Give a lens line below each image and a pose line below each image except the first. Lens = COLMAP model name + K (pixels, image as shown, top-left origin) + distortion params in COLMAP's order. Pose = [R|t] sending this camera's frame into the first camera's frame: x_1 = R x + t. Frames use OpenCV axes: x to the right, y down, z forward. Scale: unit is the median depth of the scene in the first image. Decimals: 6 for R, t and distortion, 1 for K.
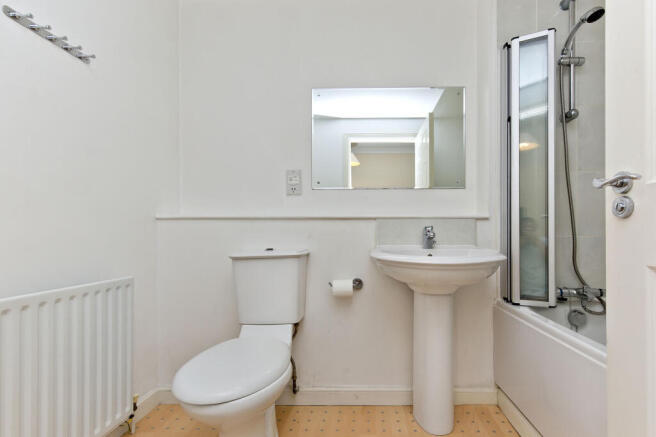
lens RADIAL K [[306.4, 0, 328.0], [0, 306.4, 218.5], [0, 0, 1]] dist [0.001804, -0.000094]
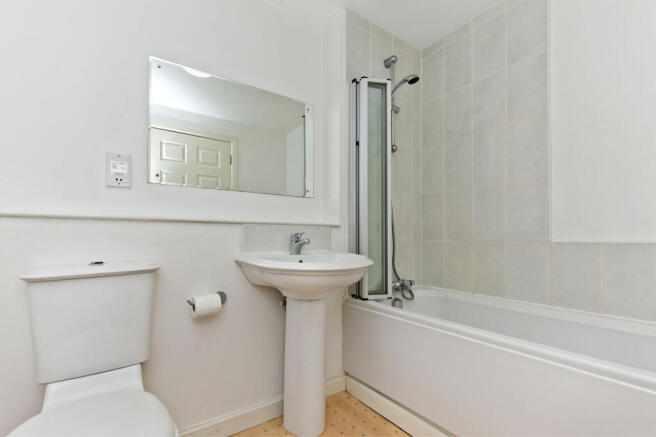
lens RADIAL K [[302.4, 0, 328.0], [0, 302.4, 218.5], [0, 0, 1]] dist [0.029991, -0.000051]
pose [[0.800669, 0.040070, 0.597766, -0.200843], [-0.033219, 0.999195, -0.022485, -0.002451], [-0.598185, -0.001854, 0.801356, 0.127967]]
